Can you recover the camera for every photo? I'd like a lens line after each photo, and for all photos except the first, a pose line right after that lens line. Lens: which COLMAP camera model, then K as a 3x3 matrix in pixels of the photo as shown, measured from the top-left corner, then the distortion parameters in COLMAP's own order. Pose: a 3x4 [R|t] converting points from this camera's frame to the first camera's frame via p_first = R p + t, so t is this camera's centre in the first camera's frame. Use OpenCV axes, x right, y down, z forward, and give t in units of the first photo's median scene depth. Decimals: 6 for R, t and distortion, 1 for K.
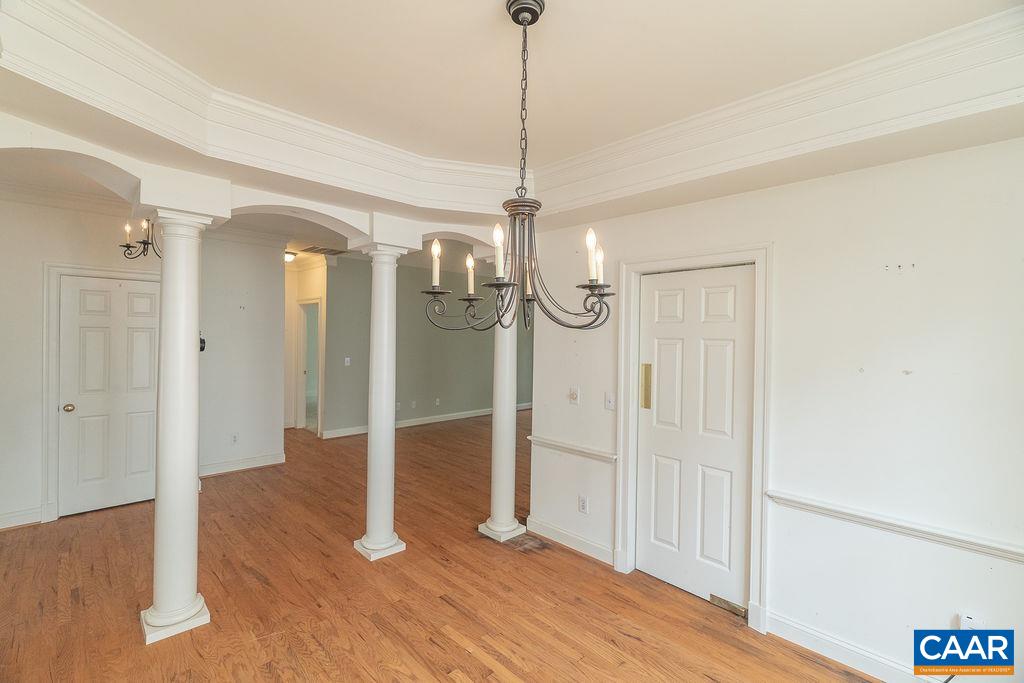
lens RADIAL K [[464.7, 0, 520.0], [0, 464.7, 336.9], [0, 0, 1]] dist [-0.017611, 0.002688]
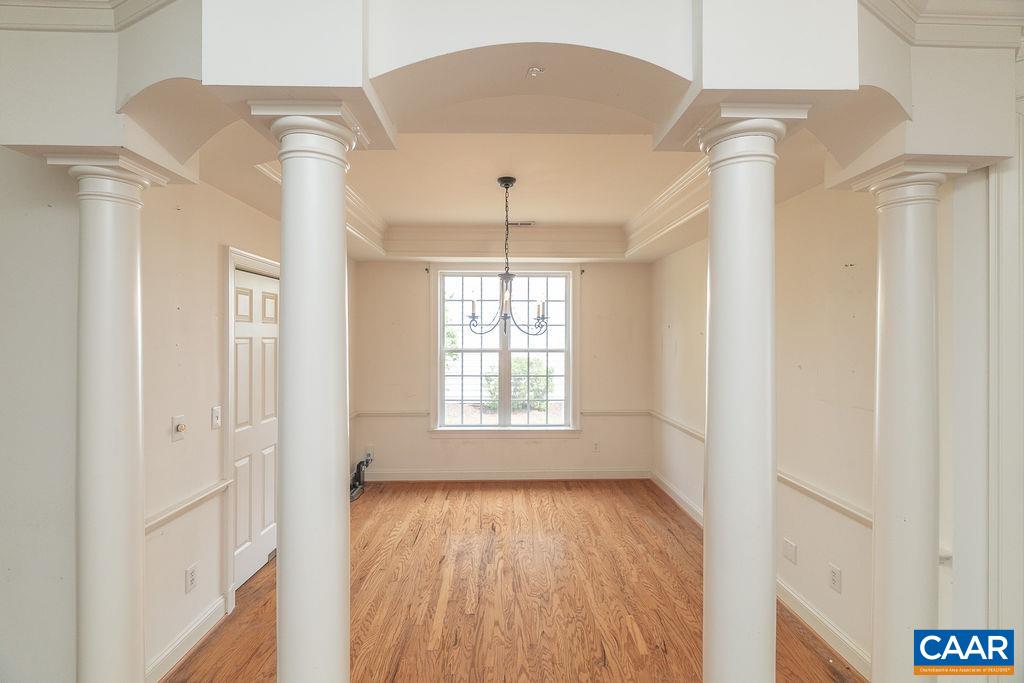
lens RADIAL K [[464.7, 0, 516.4], [0, 464.7, 341.2], [0, 0, 1]] dist [-0.017611, 0.002688]
pose [[-0.733545, -0.014792, 0.679480, -0.700216], [-0.006859, 0.999873, 0.014363, -0.006358], [-0.679606, 0.005876, -0.733554, 1.200716]]
